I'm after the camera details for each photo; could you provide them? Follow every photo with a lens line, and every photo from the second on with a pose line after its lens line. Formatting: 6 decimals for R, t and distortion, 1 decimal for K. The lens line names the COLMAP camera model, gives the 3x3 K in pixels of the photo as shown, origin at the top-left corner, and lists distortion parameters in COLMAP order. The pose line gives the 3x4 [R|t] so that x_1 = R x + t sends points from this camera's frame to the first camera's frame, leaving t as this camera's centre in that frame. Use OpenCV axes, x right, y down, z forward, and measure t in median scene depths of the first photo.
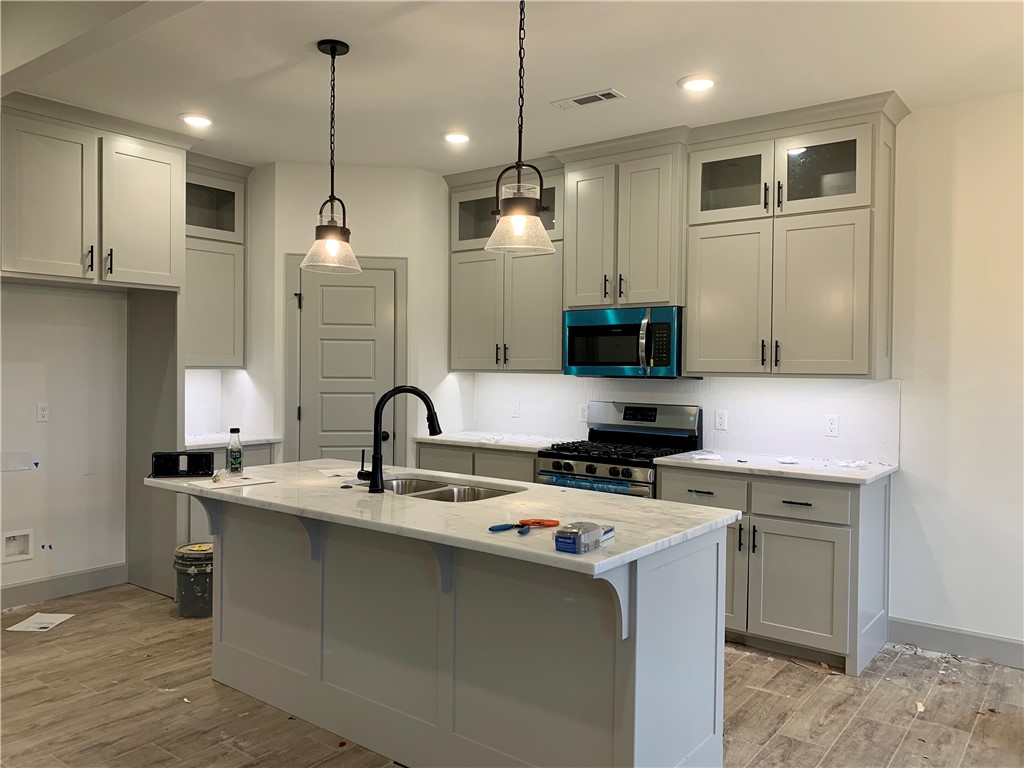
lens RADIAL K [[778.4, 0, 512.0], [0, 778.4, 384.0], [0, 0, 1]] dist [0.000658, -0.005075]
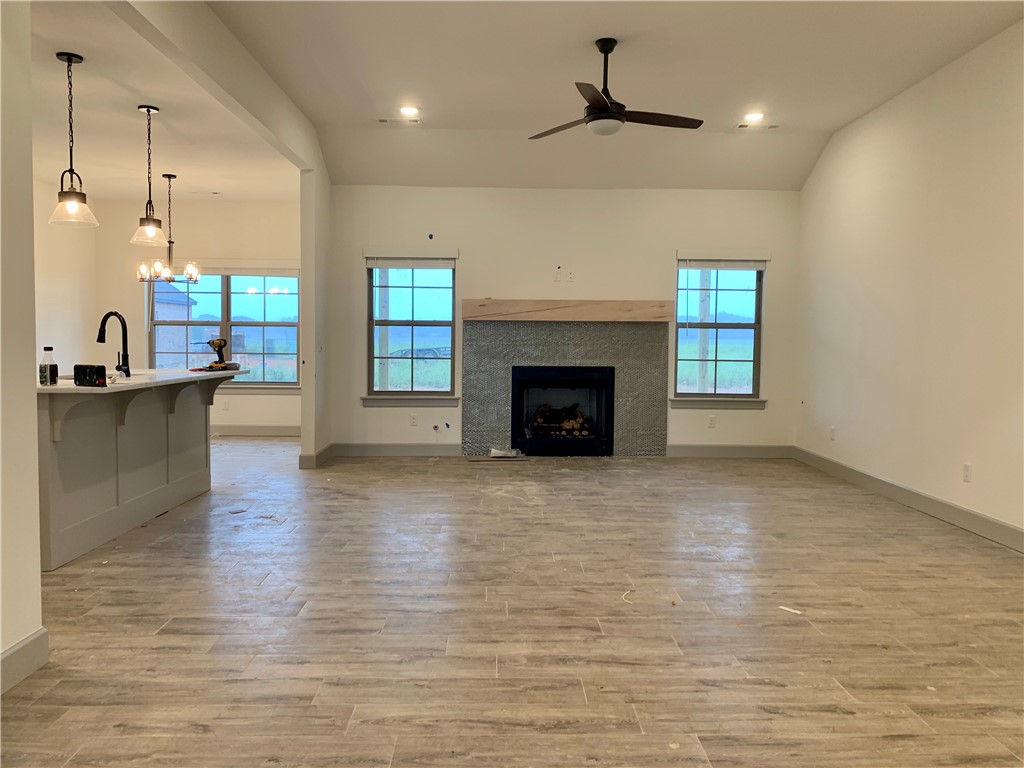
lens RADIAL K [[777.1, 0, 512.0], [0, 777.1, 384.0], [0, 0, 1]] dist [0.003725, 0.000102]
pose [[-0.614027, -0.064108, 0.786677, -1.382955], [-0.000628, 0.996735, 0.080736, 0.016387], [-0.789284, 0.049080, -0.612063, 0.958903]]
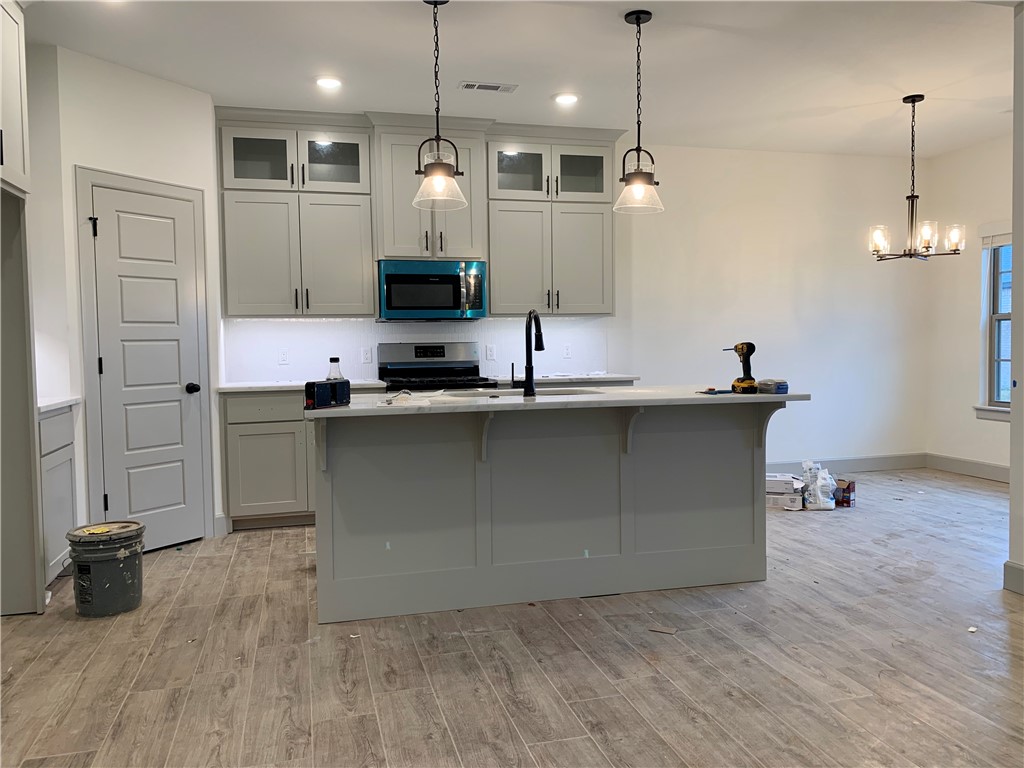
lens RADIAL K [[777.1, 0, 512.0], [0, 777.1, 384.0], [0, 0, 1]] dist [0.003725, 0.000102]
pose [[0.616857, -0.058767, 0.784879, -0.803661], [0.038924, 0.998266, 0.044153, 0.046743], [-0.786113, 0.003314, 0.618075, 0.193865]]
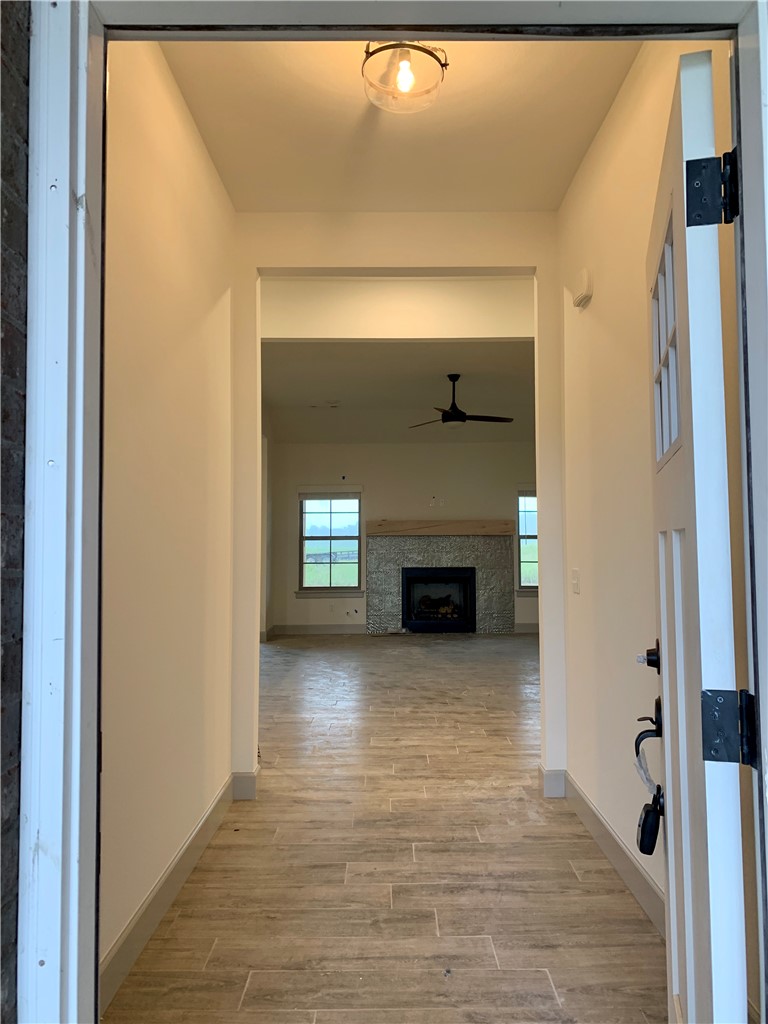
lens RADIAL K [[778.4, 0, 384.9], [0, 778.4, 487.2], [0, 0, 1]] dist [0.000658, -0.005075]
pose [[-0.596043, 0.043014, 0.801800, -1.921364], [0.013927, 0.998968, -0.043239, -0.028211], [-0.802832, -0.014605, -0.596026, 1.371675]]
